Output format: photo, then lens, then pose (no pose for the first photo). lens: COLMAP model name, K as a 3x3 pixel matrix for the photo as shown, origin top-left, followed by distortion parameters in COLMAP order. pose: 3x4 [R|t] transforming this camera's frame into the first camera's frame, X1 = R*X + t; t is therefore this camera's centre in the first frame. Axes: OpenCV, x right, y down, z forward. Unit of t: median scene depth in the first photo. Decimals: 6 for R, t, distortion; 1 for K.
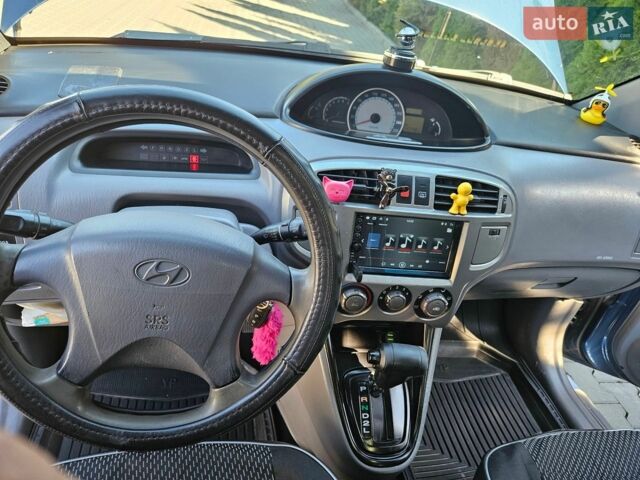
lens RADIAL K [[453.0, 0, 333.4], [0, 453.0, 239.1], [0, 0, 1]] dist [0.009443, -0.003355]
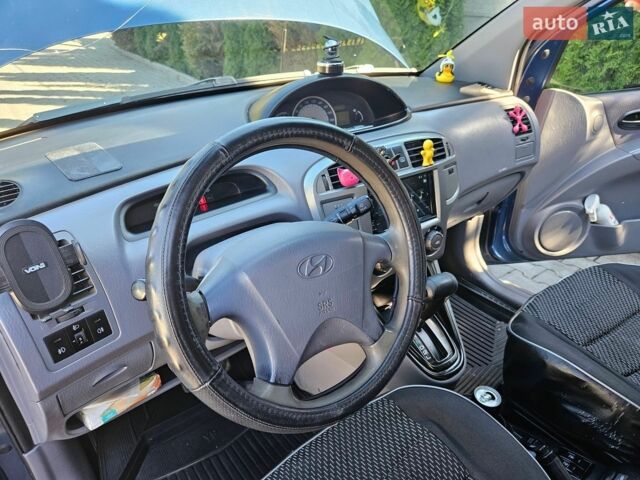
lens RADIAL K [[453.0, 0, 333.4], [0, 453.0, 239.1], [0, 0, 1]] dist [0.009443, -0.003355]
pose [[0.859236, -0.373531, 0.349554, -0.434498], [0.388314, 0.921048, 0.029714, -0.004982], [-0.333056, 0.110205, 0.936445, -0.085495]]
